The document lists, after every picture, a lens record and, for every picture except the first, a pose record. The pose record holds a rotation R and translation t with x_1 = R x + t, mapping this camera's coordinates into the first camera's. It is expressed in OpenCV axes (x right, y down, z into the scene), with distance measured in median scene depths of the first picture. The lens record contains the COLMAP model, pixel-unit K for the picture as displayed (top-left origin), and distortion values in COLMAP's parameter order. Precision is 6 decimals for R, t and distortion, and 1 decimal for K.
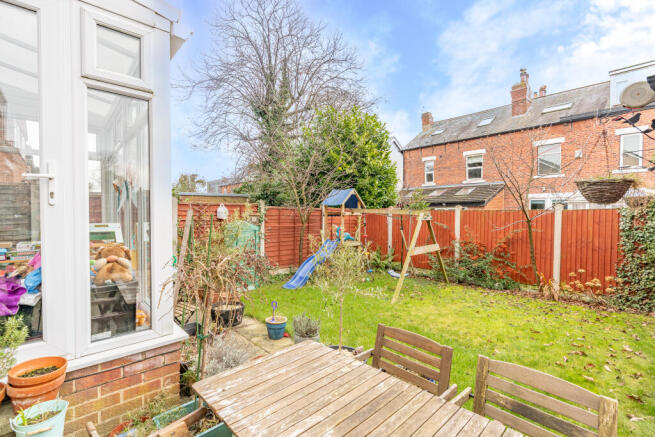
lens RADIAL K [[297.3, 0, 324.6], [0, 297.3, 216.4], [0, 0, 1]] dist [-0.000731, 0.000076]
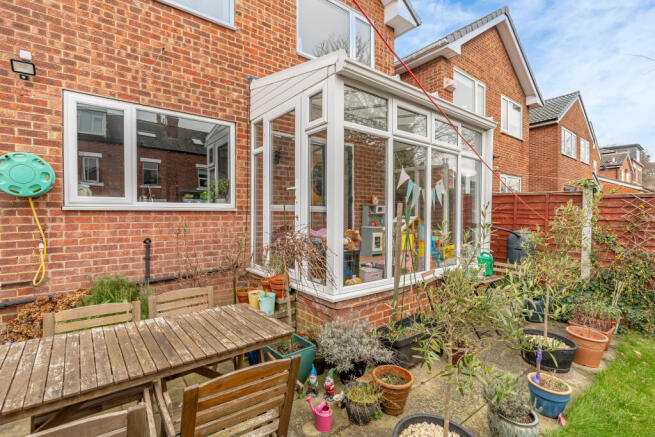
lens RADIAL K [[297.3, 0, 324.6], [0, 297.3, 216.4], [0, 0, 1]] dist [-0.000731, 0.000076]
pose [[-0.067995, 0.008702, -0.997648, 1.200207], [-0.017214, 0.999803, 0.009894, 0.031074], [0.997537, 0.017846, -0.067832, 1.495999]]
